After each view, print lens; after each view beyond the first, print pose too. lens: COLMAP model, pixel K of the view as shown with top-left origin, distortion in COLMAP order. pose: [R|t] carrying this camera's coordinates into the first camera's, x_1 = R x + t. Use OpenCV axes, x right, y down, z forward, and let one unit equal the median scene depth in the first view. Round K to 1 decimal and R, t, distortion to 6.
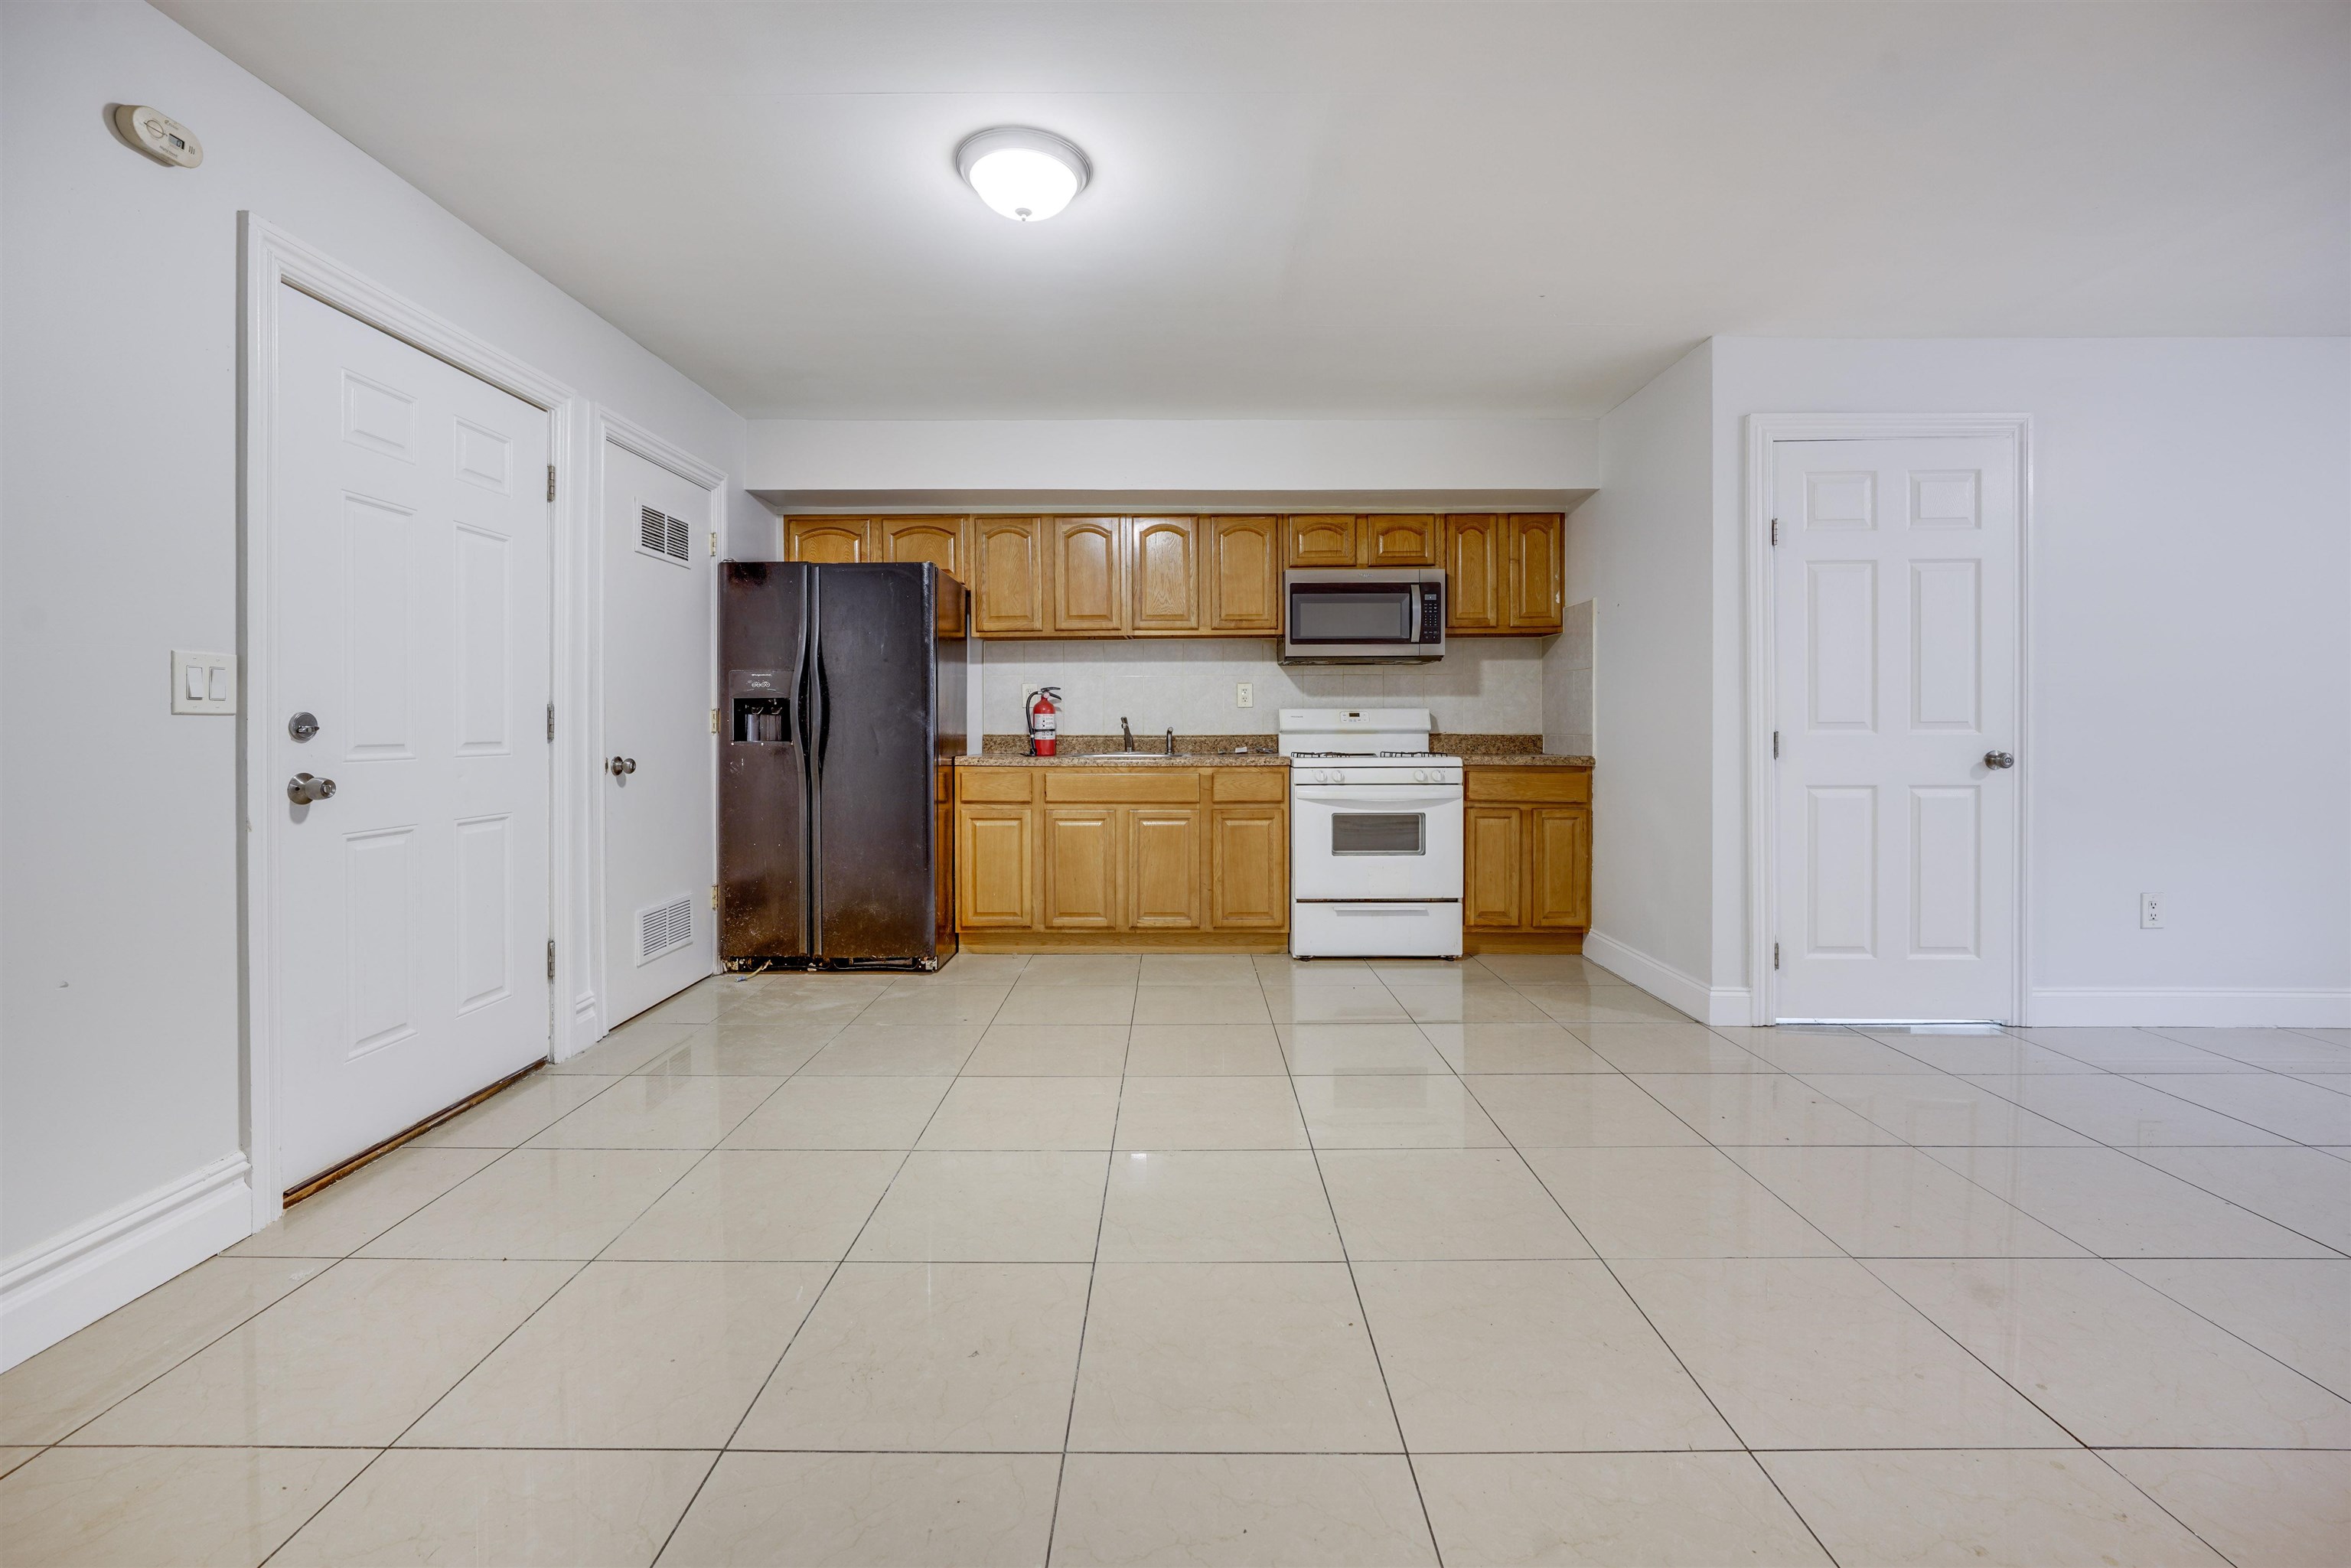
lens RADIAL K [[979.7, 0, 1164.4], [0, 979.7, 729.4], [0, 0, 1]] dist [0.000667, 0.000105]
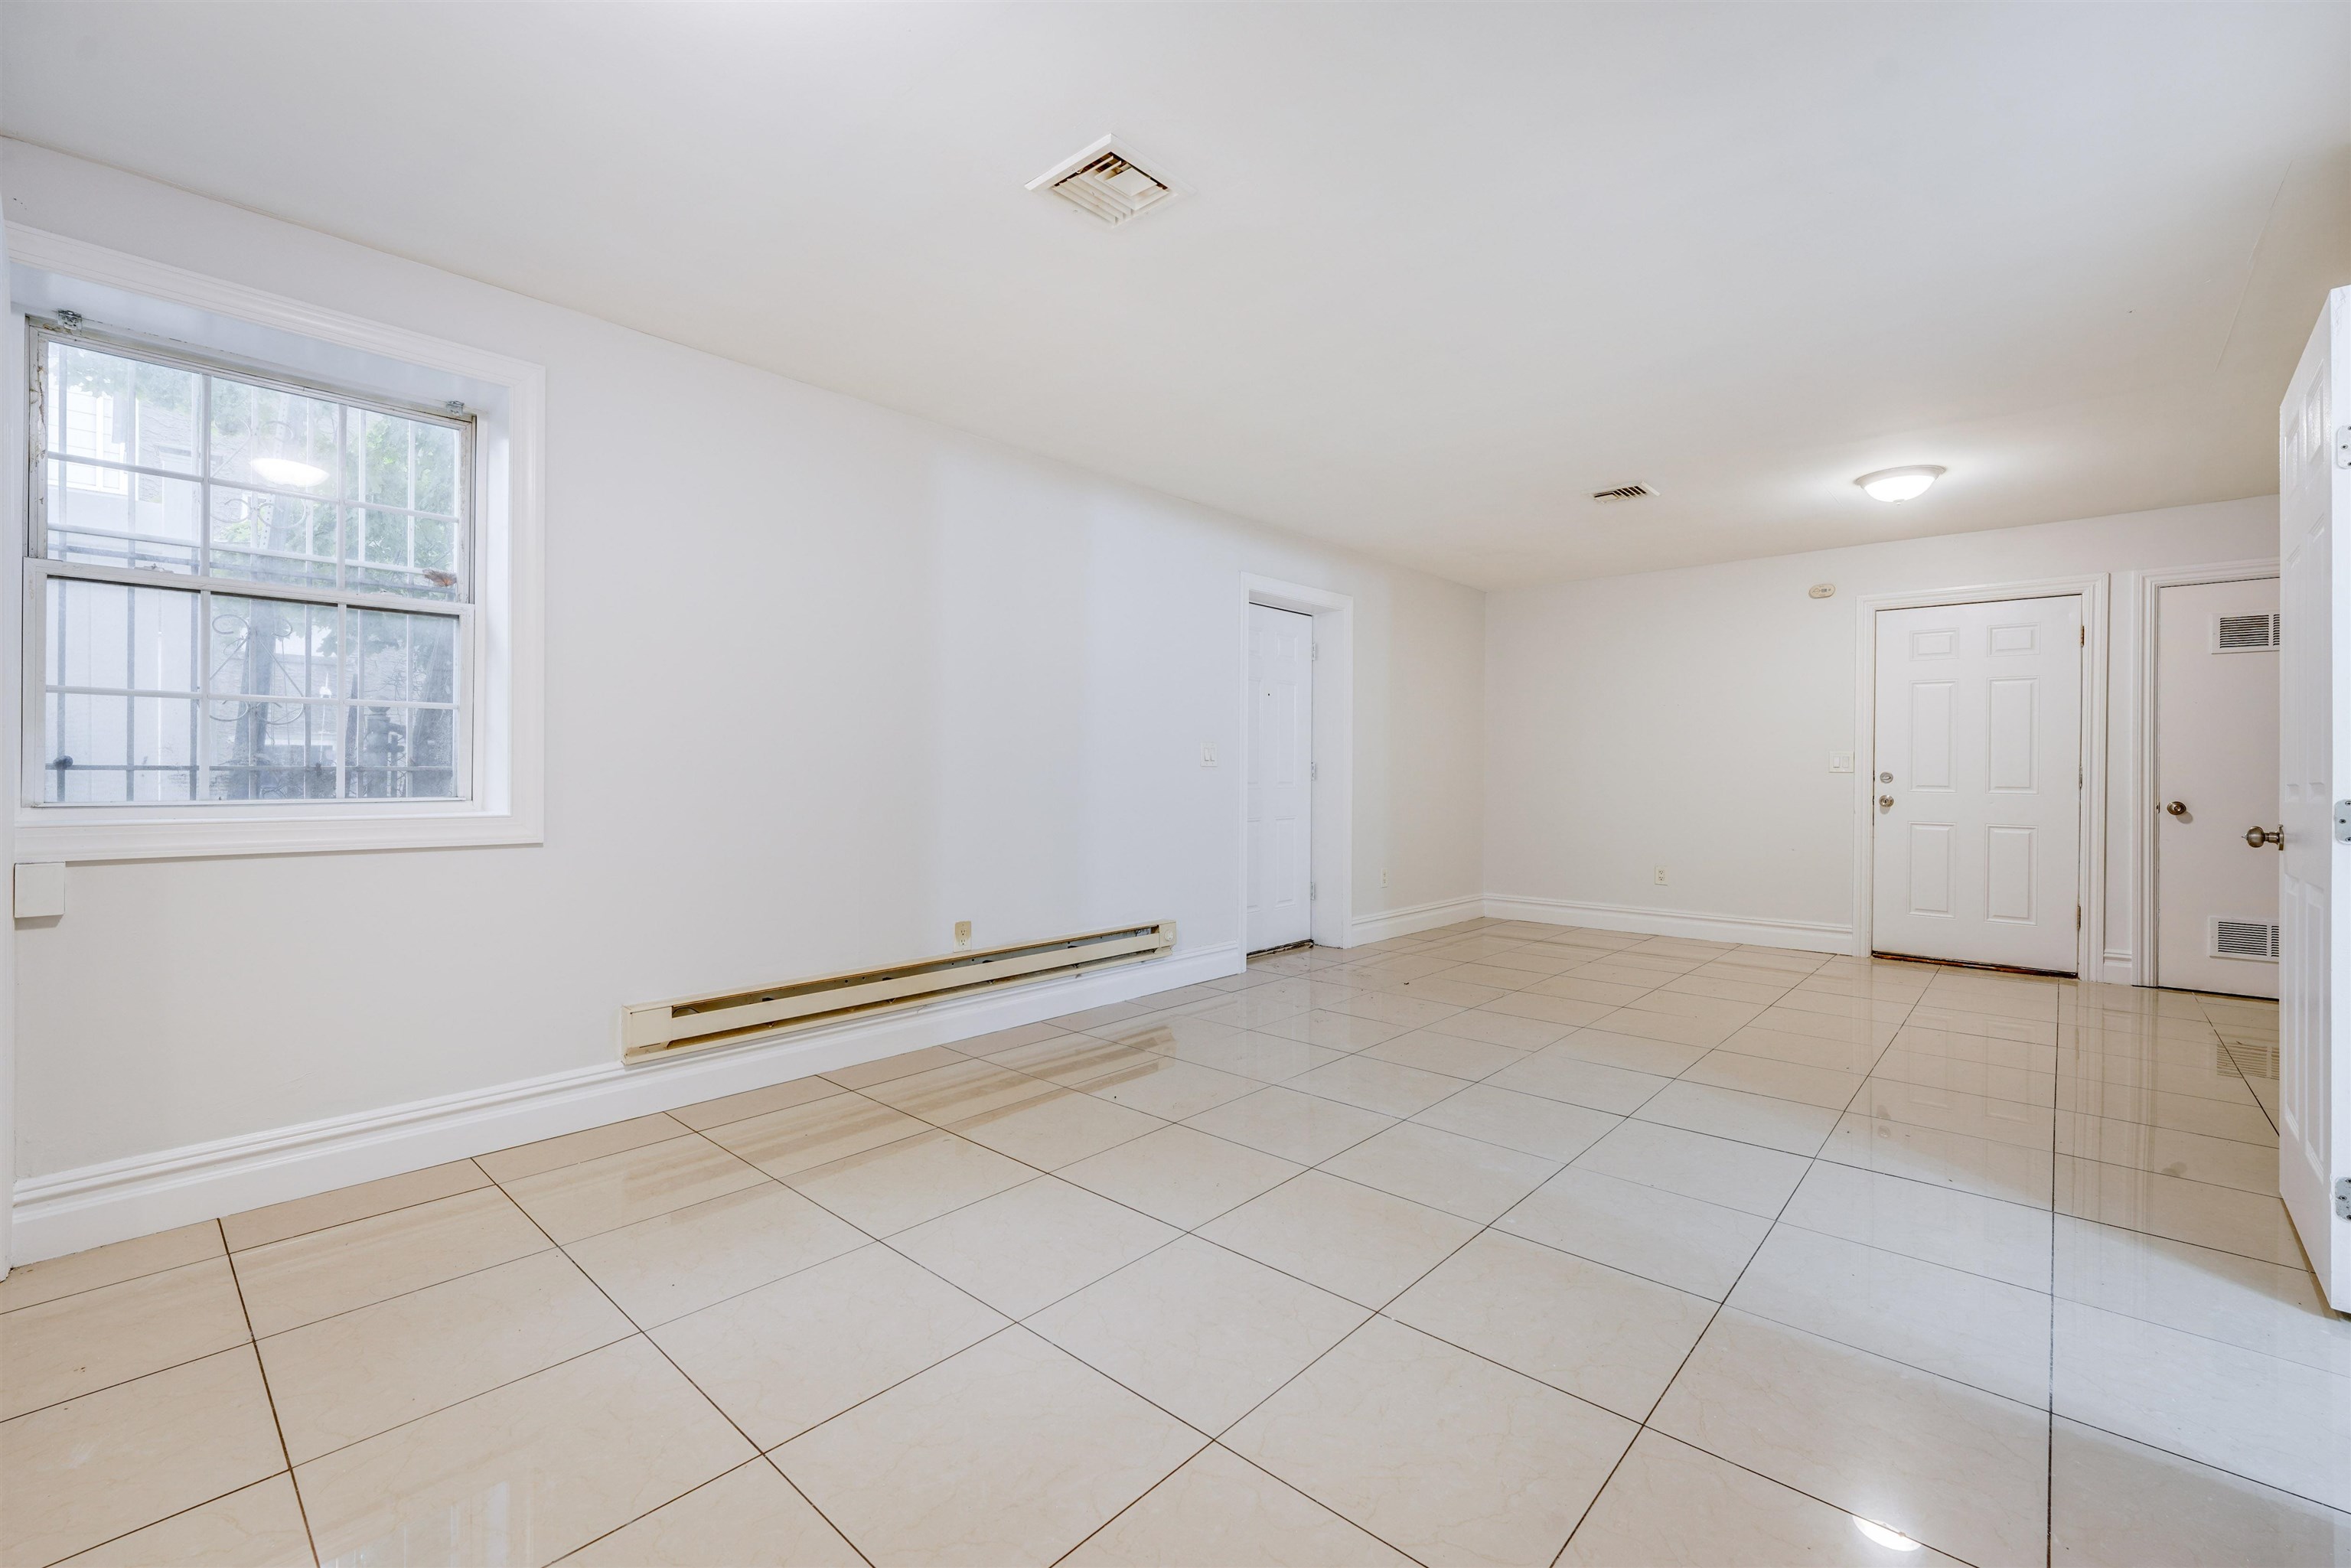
lens RADIAL K [[952.8, 0, 1178.3], [0, 952.8, 774.1], [0, 0, 1]] dist [-0.021573, 0.000493]
pose [[-0.660639, 0.000071, -0.750704, 1.114785], [-0.011185, 0.999888, 0.009937, -0.007879], [0.750620, 0.014962, -0.660564, 0.617092]]
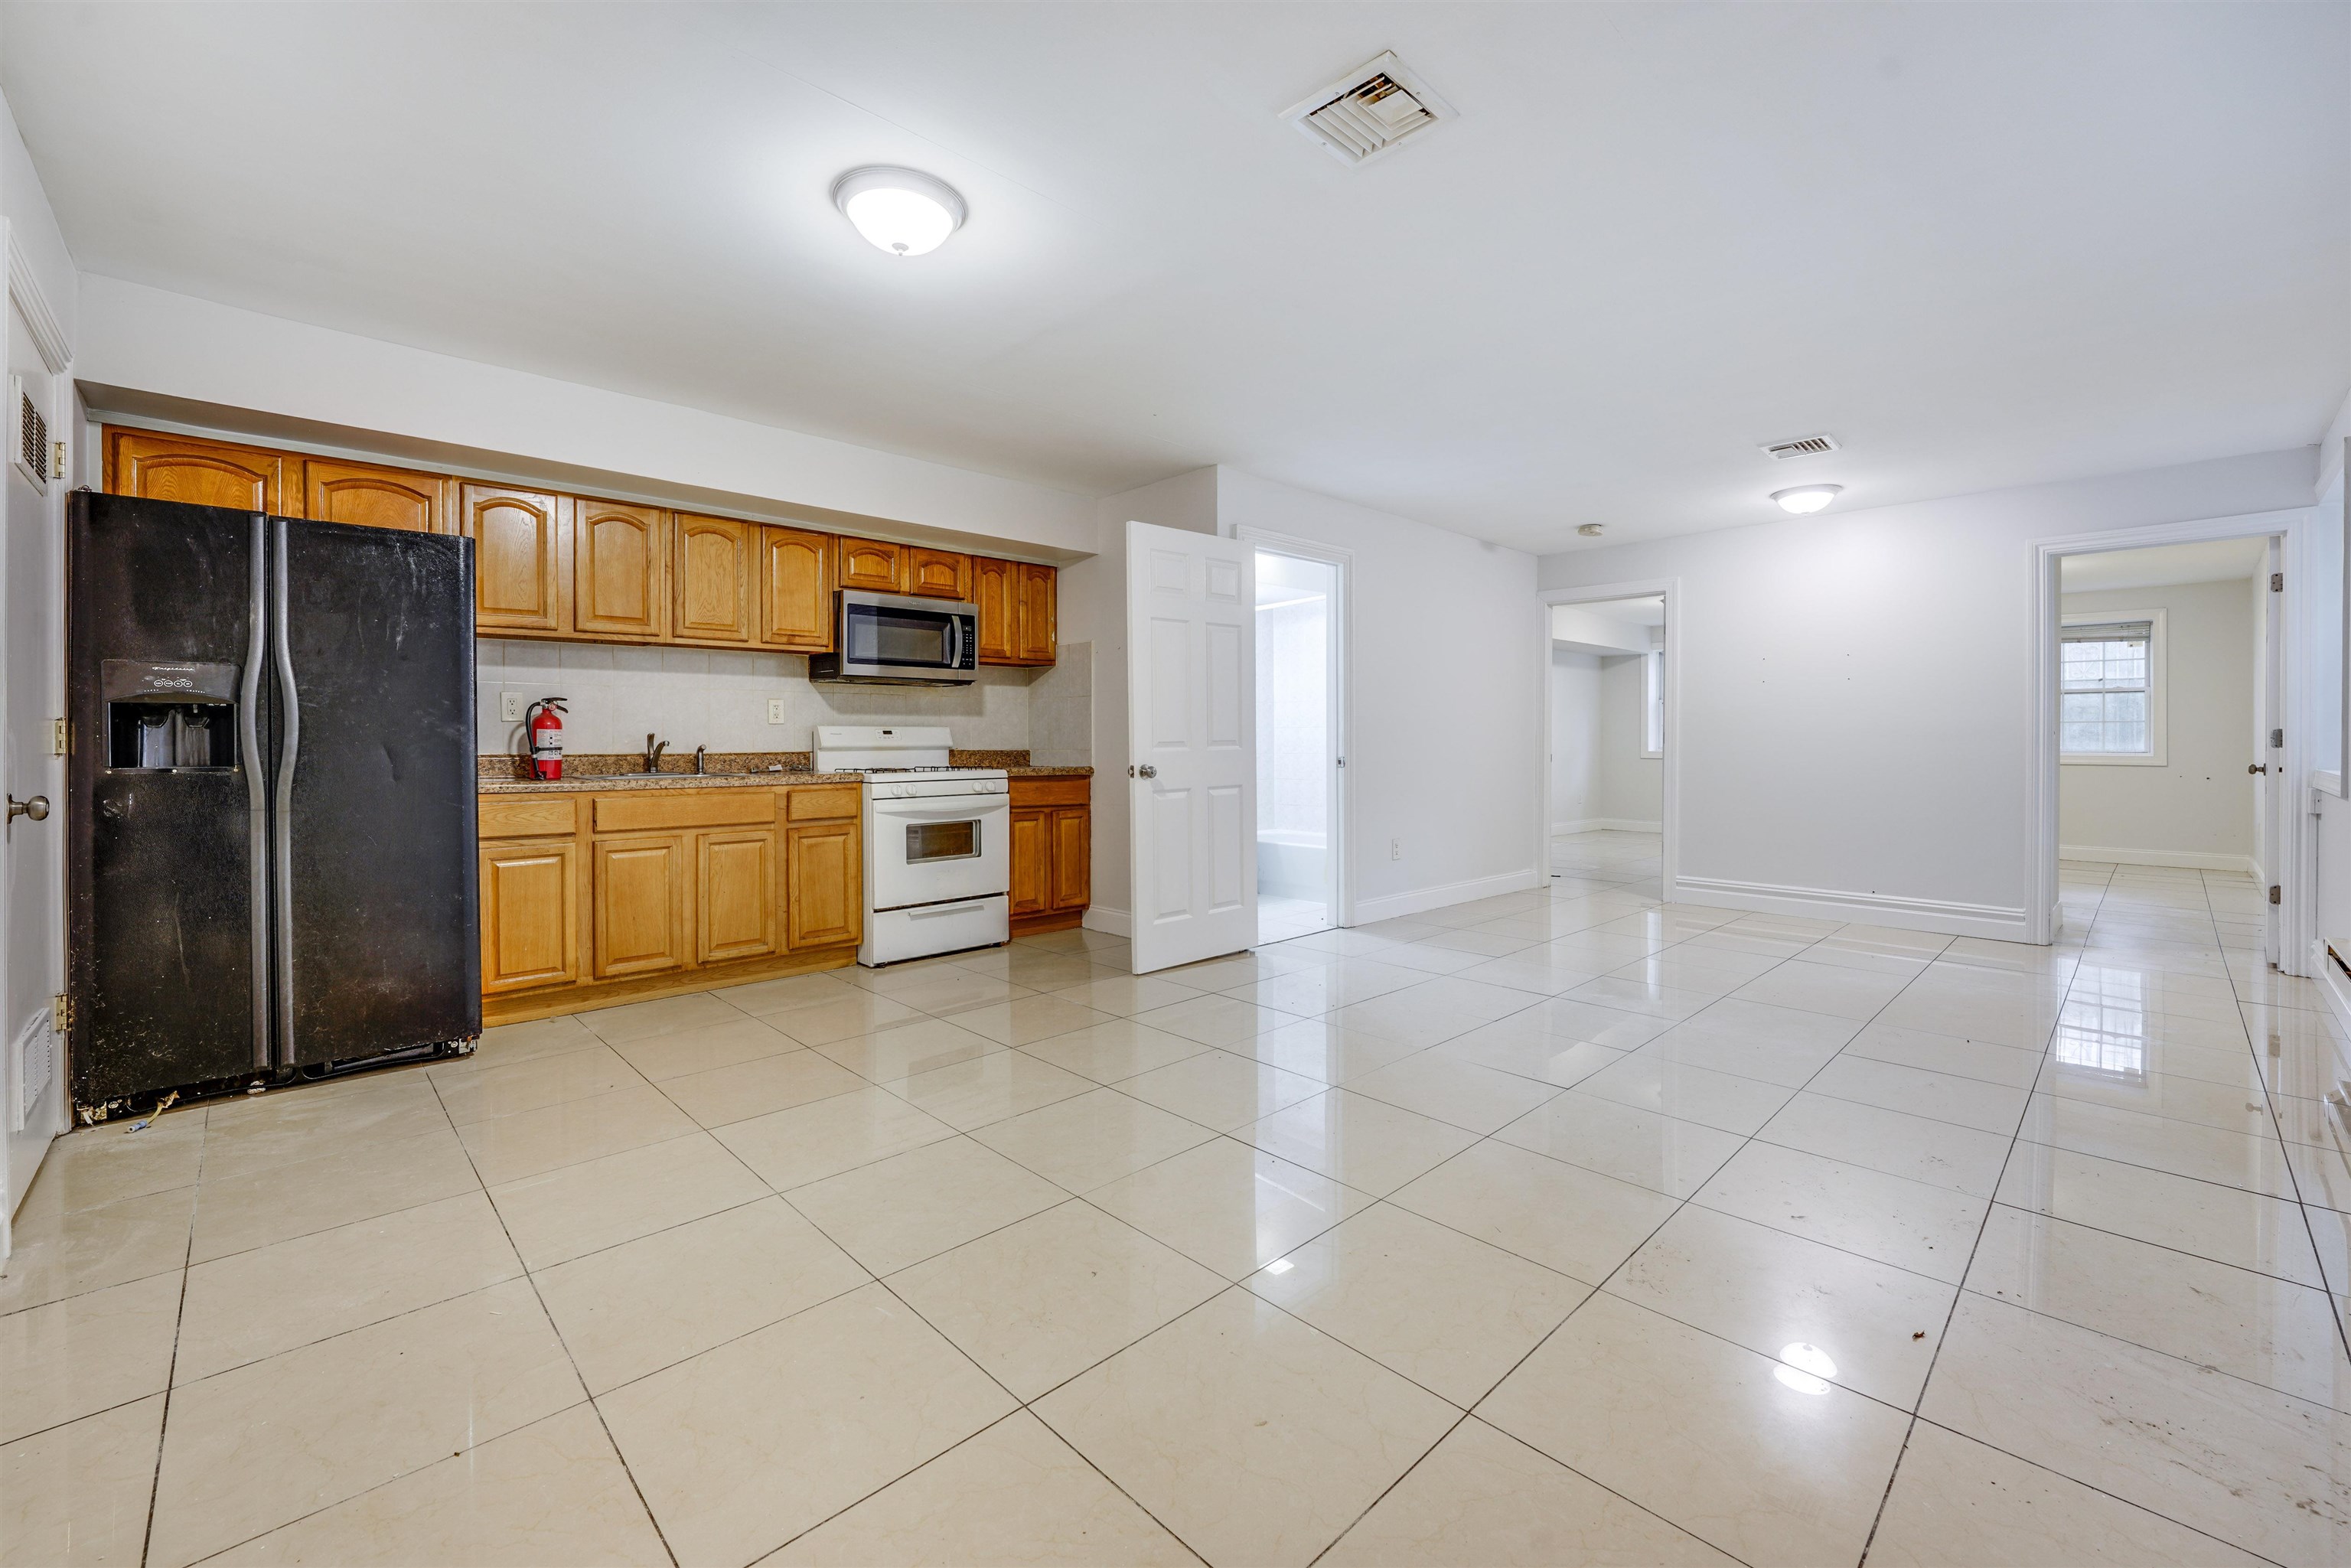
lens RADIAL K [[971.8, 0, 1168.9], [0, 971.8, 742.6], [0, 0, 1]] dist [-0.001956, -0.000205]
pose [[0.718839, -0.001745, 0.695174, -0.349425], [0.004959, 0.999984, -0.002617, 0.000297], [-0.695159, 0.005328, 0.718837, 0.040318]]
